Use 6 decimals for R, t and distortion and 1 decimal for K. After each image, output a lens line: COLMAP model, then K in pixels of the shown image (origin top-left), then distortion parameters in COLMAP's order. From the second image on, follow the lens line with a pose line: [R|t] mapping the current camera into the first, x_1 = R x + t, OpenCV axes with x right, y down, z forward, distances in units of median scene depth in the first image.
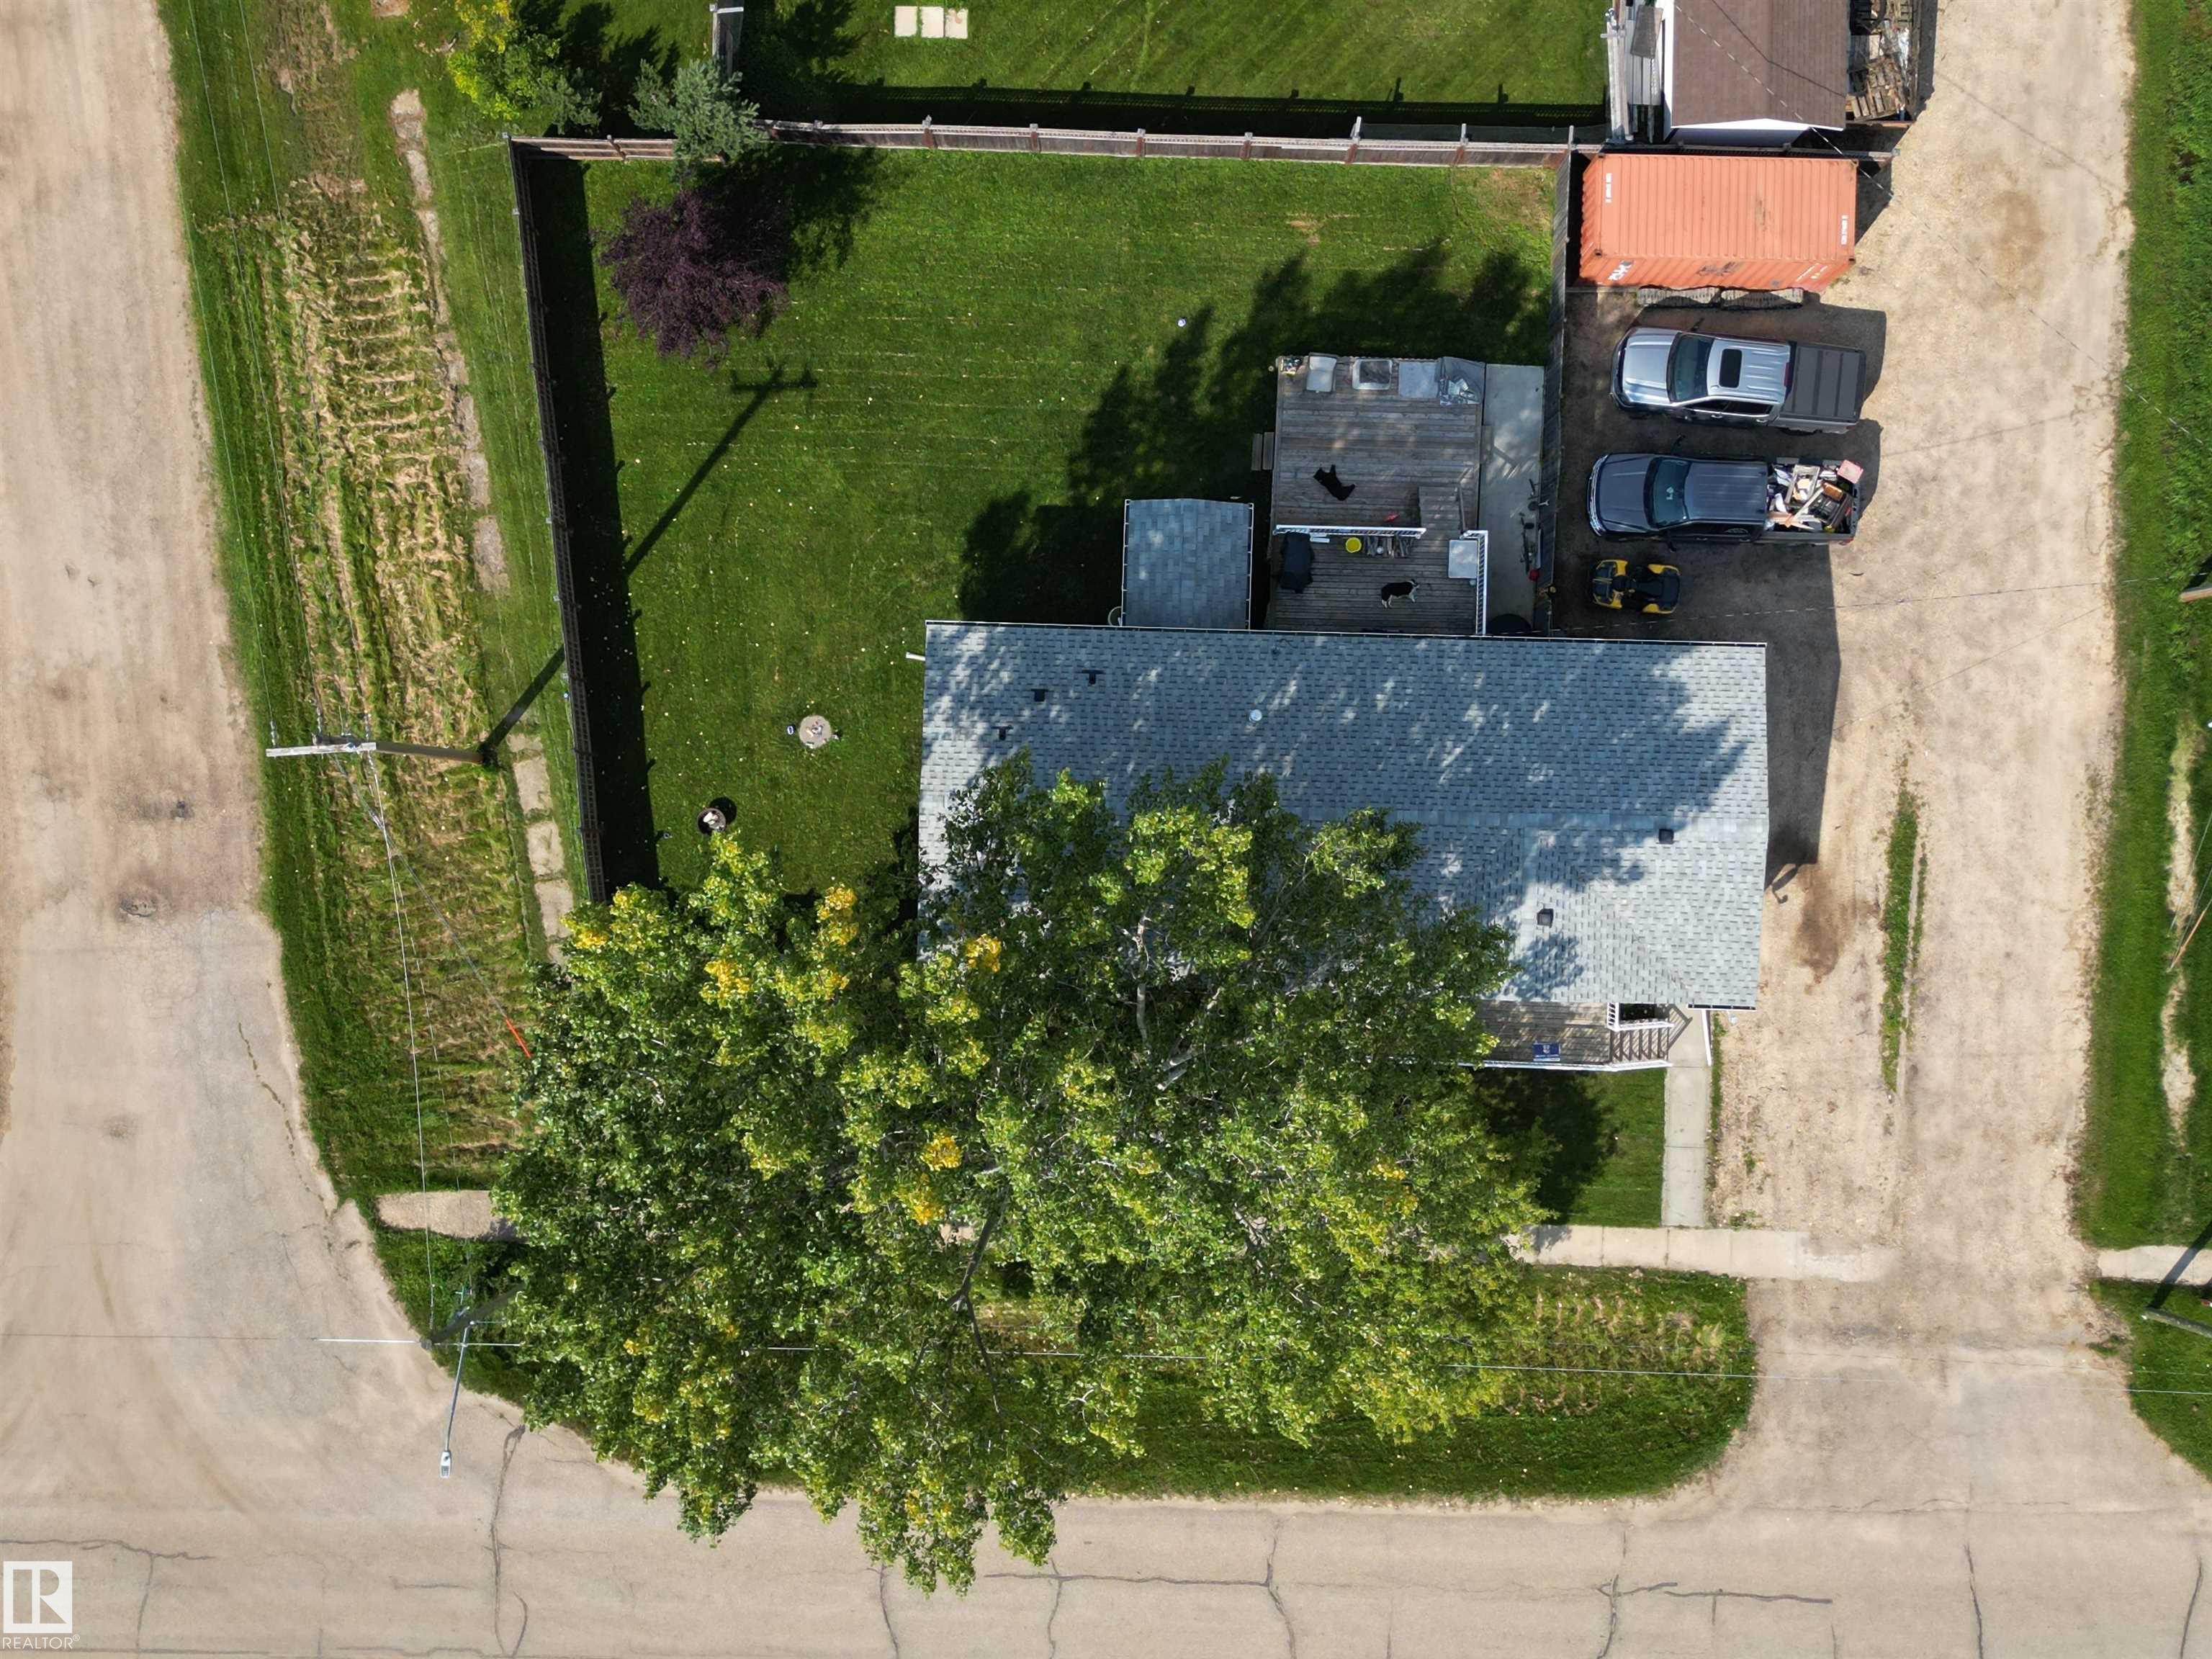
lens RADIAL K [[2221.8, 0, 1092.5], [0, 2221.8, 823.6], [0, 0, 1]] dist [0.114909, -0.224107]
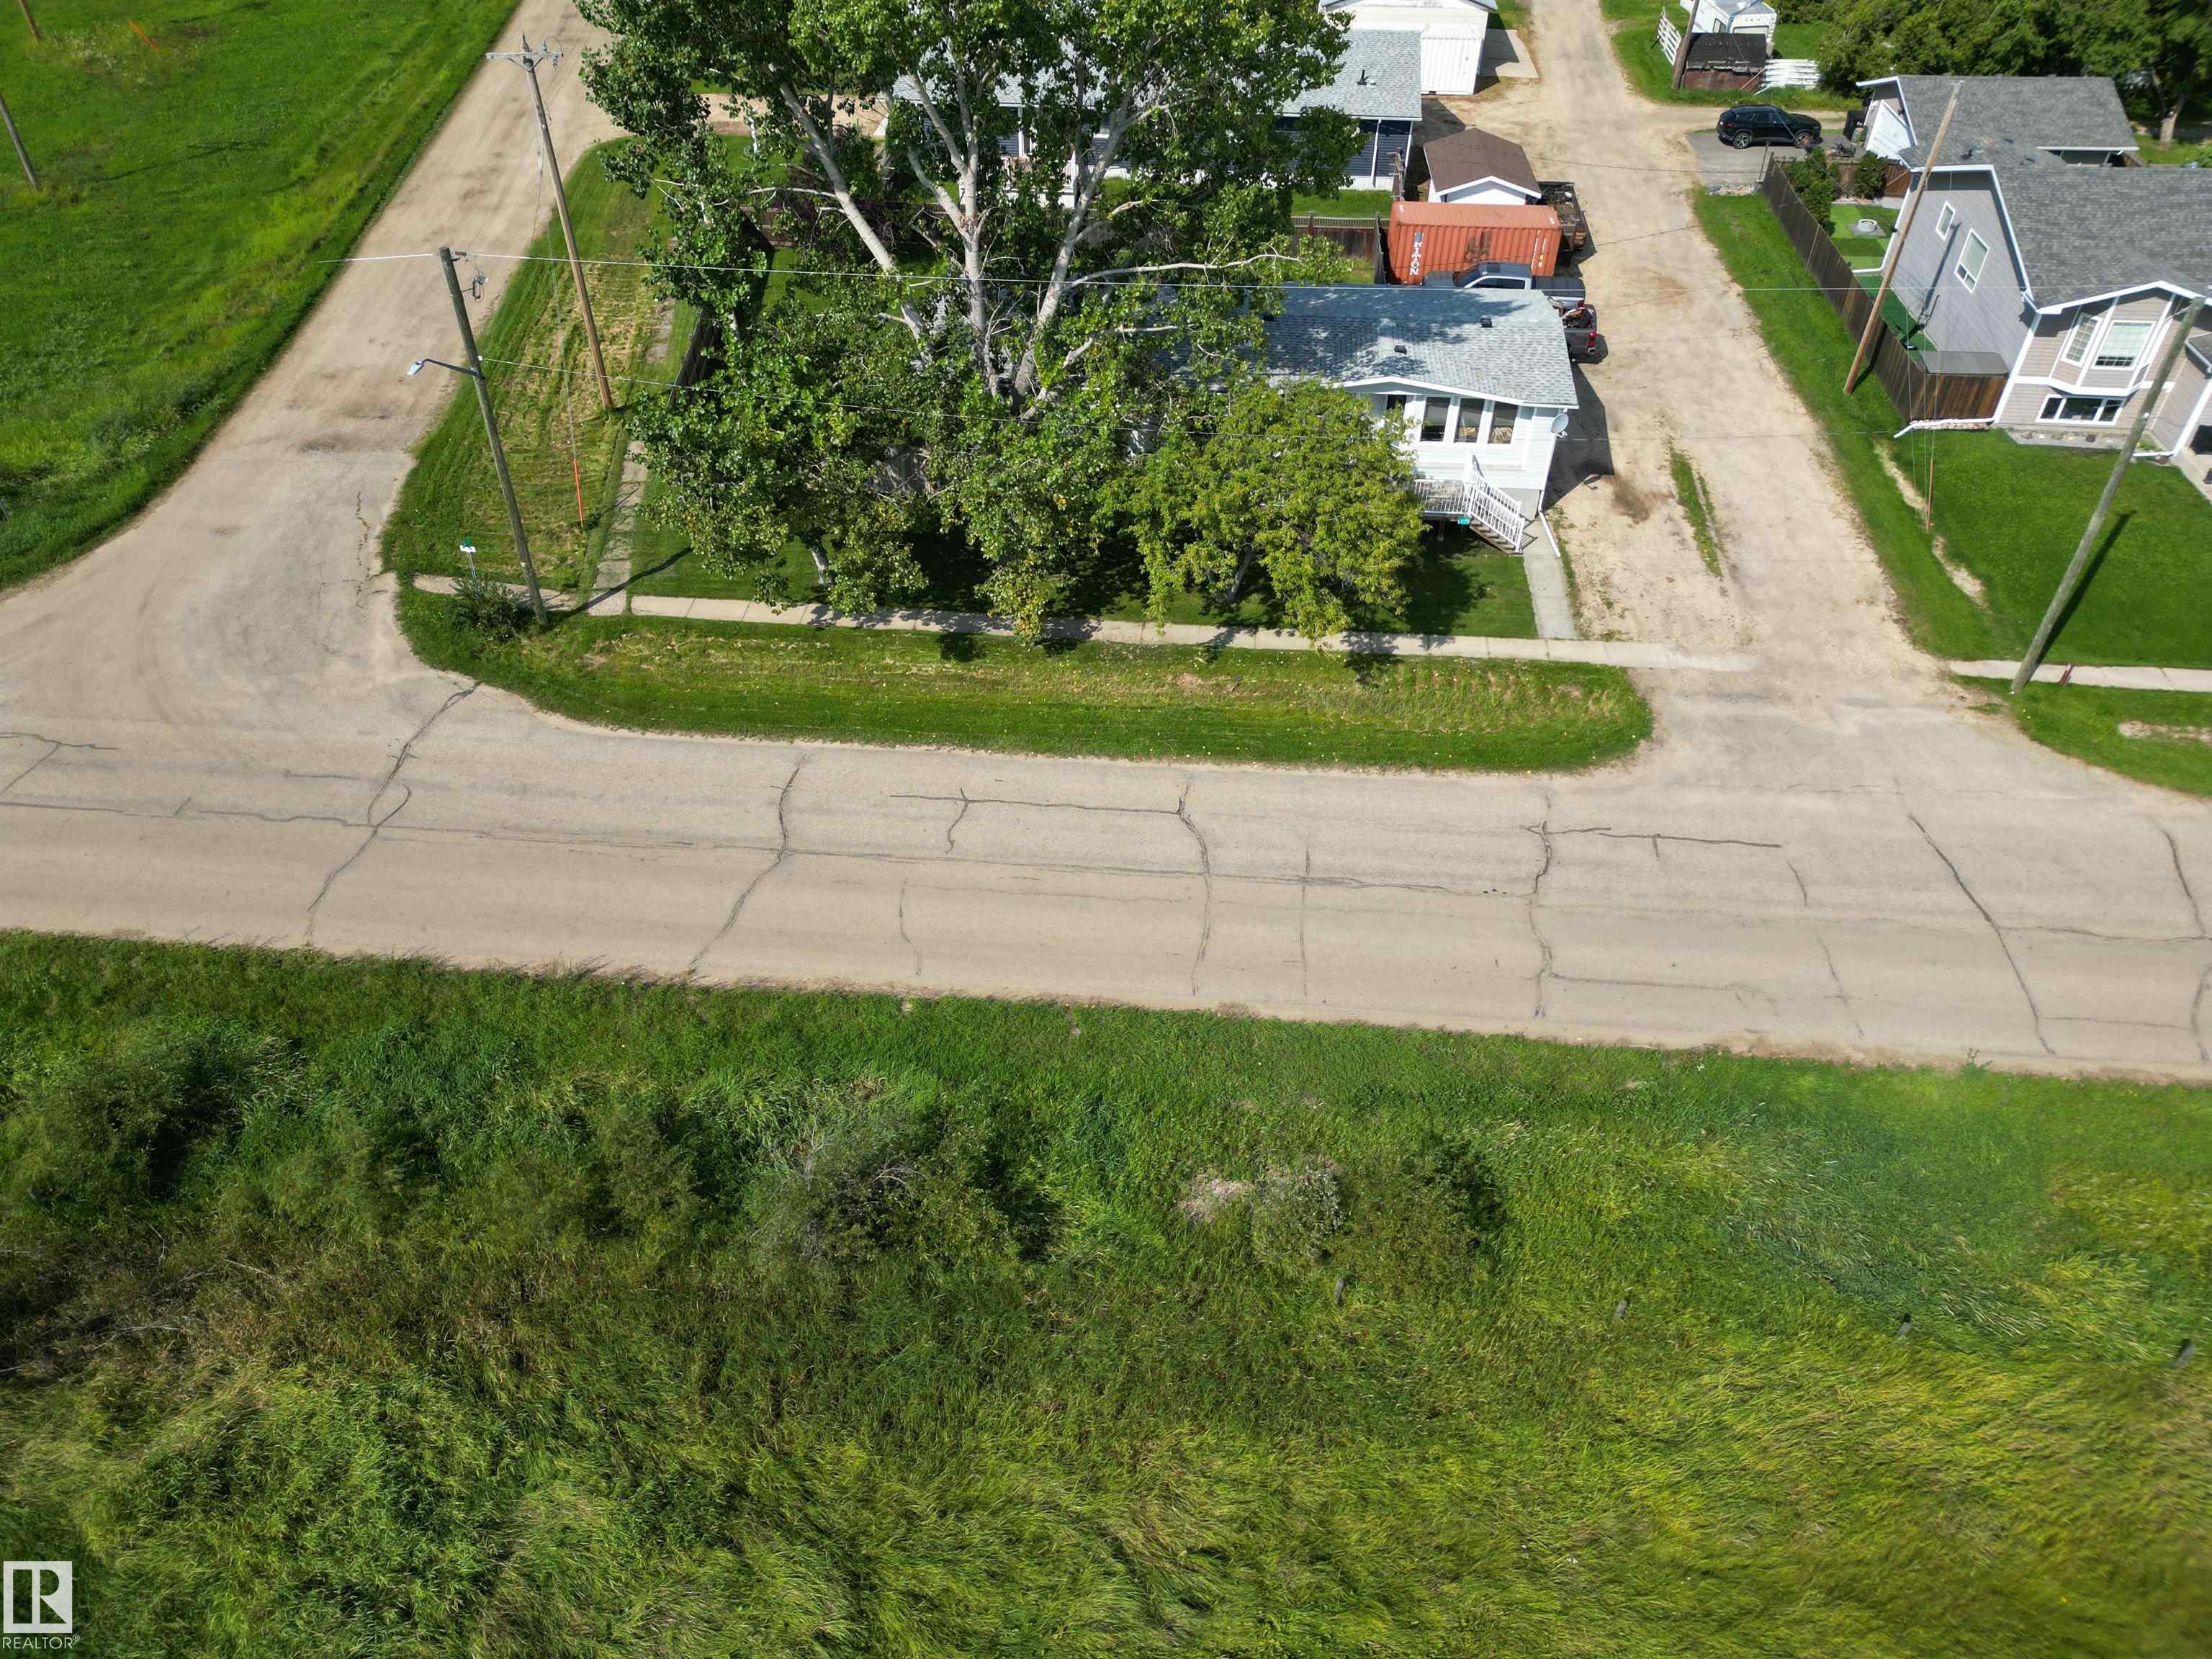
lens RADIAL K [[1532.9, 0, 1098.9], [0, 1532.9, 829.0], [0, 0, 1]] dist [0.055168, -0.045692]
pose [[0.998475, 0.040033, -0.038010, 0.068150], [-0.055019, 0.665401, -0.744456, 0.825709], [-0.004511, 0.745412, 0.666588, 0.561757]]
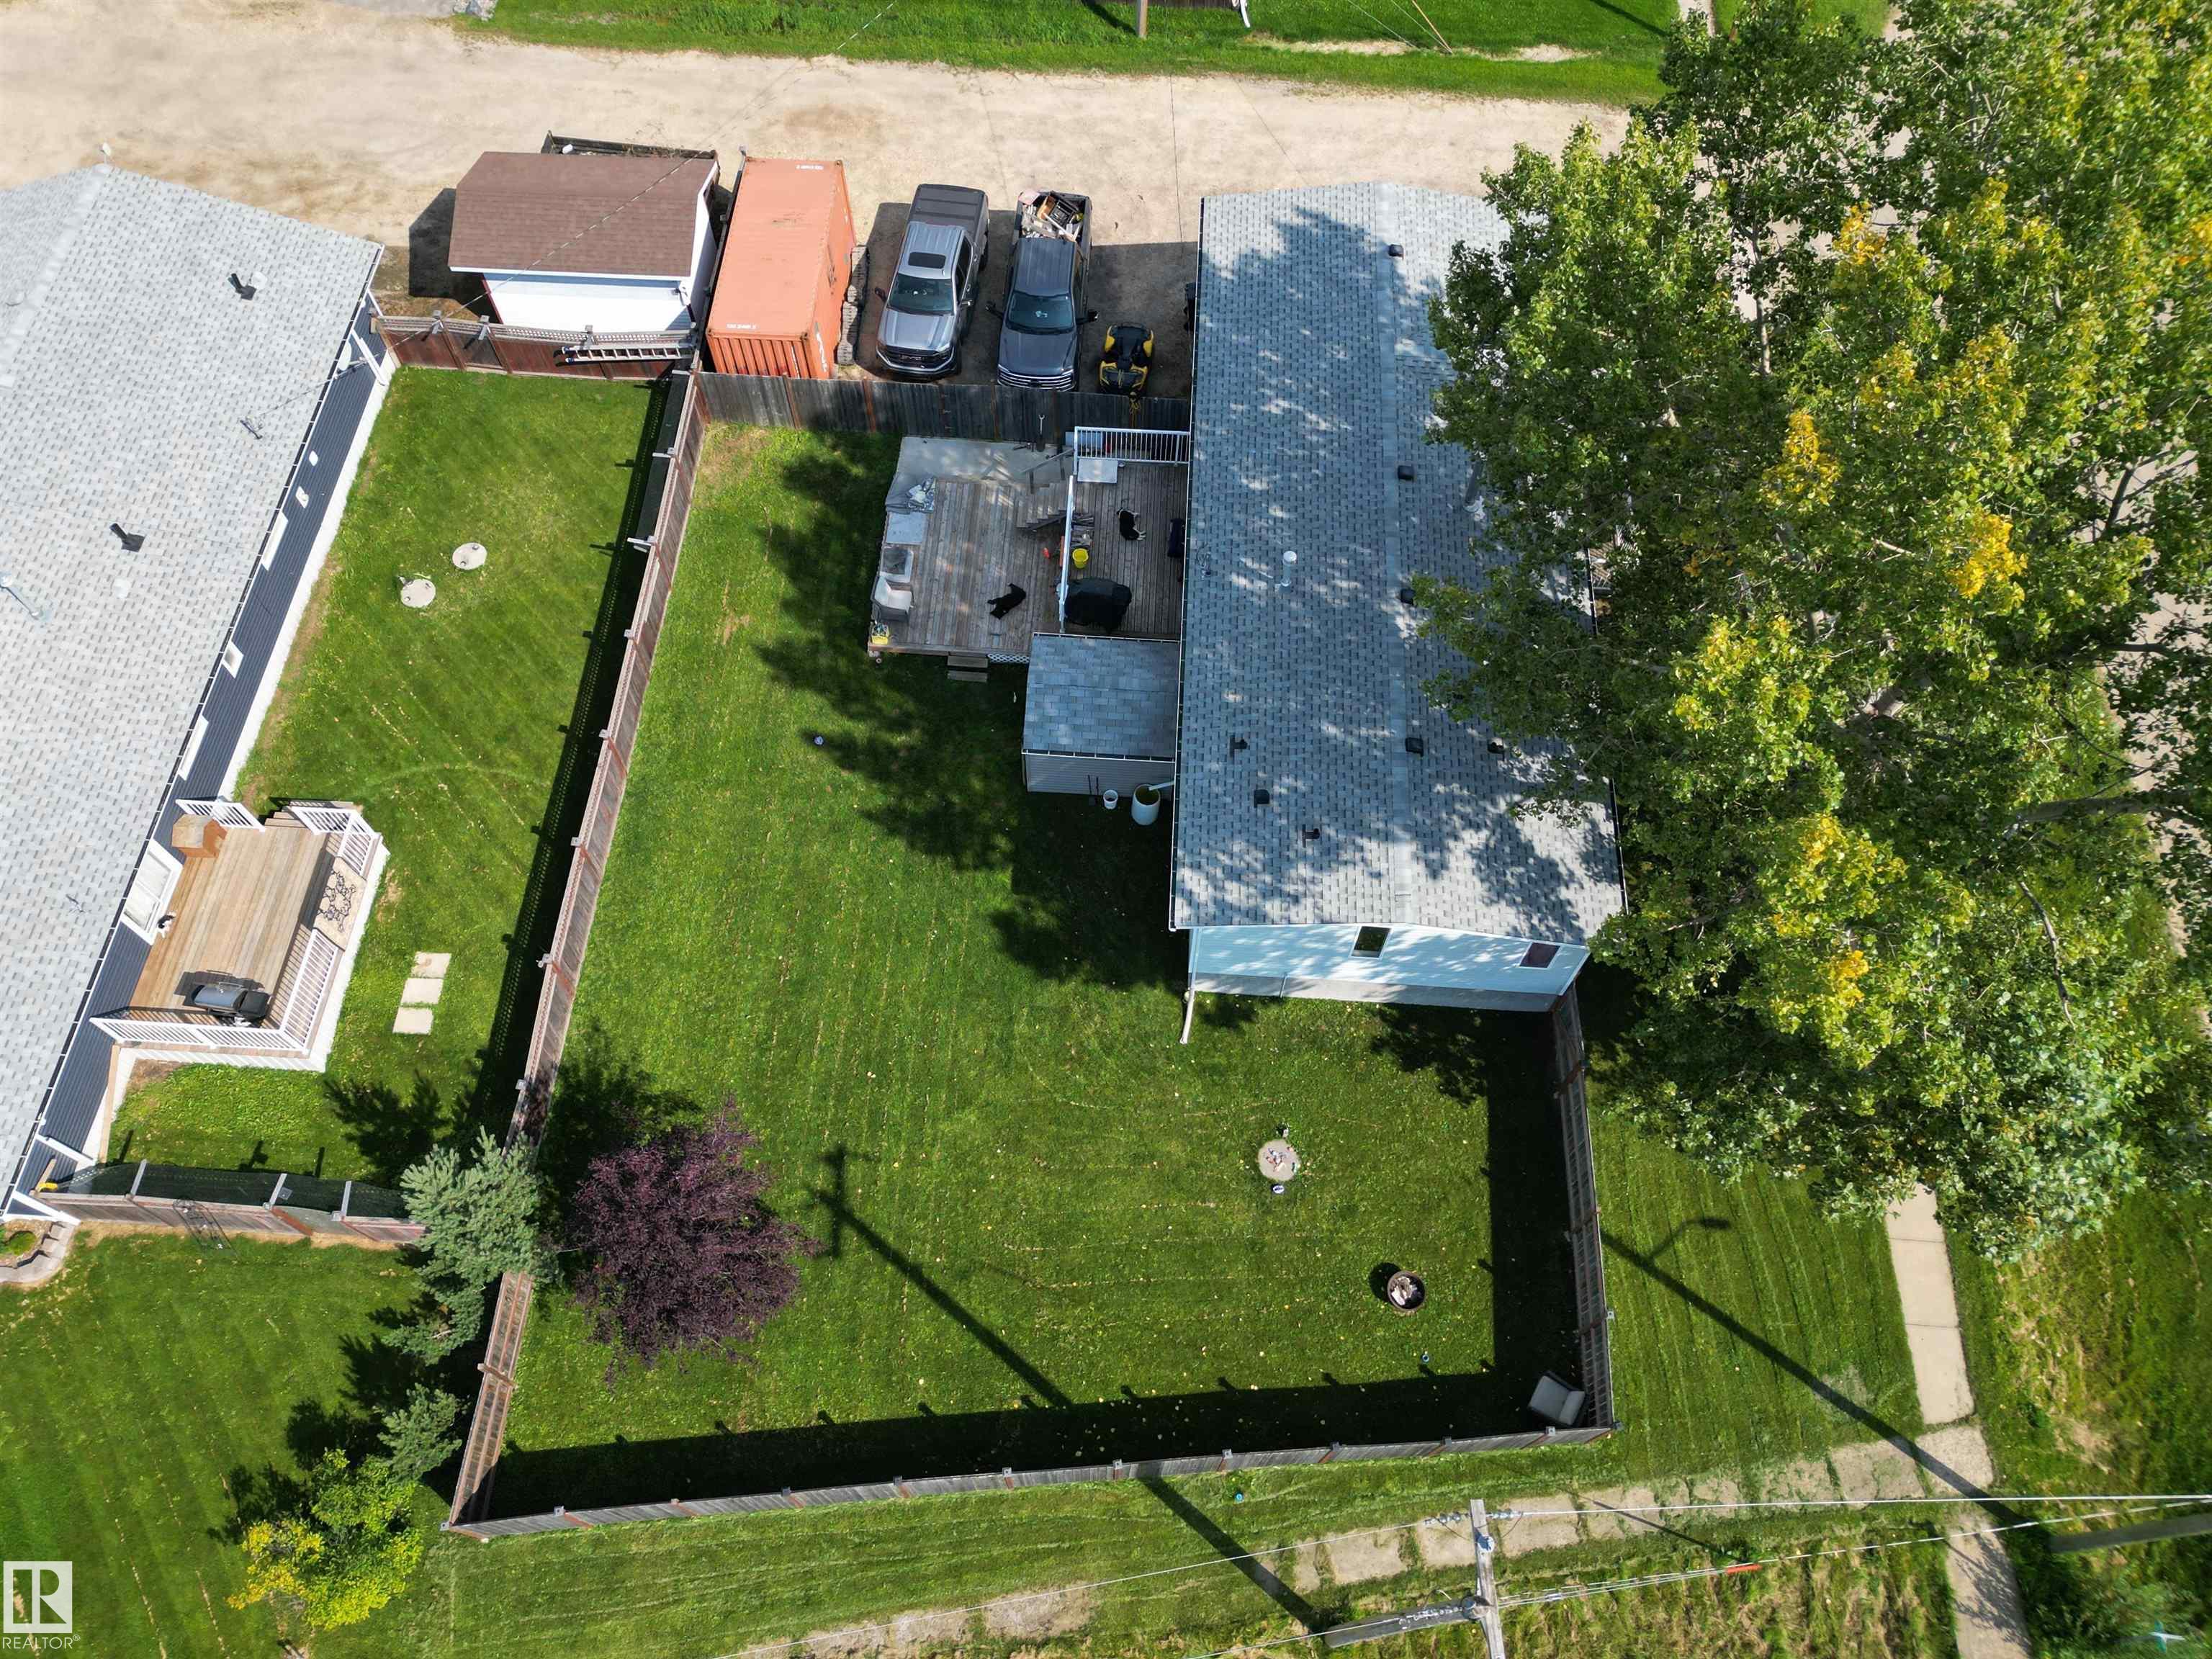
lens RADIAL K [[1594.2, 0, 1106.0], [0, 1594.2, 829.5], [0, 0, 1]] dist [0.052731, -0.038737]
pose [[0.026870, -0.880977, 0.472396, -0.292384], [0.999445, 0.032975, 0.004646, -0.109830], [-0.019670, 0.472009, 0.881374, 0.445605]]
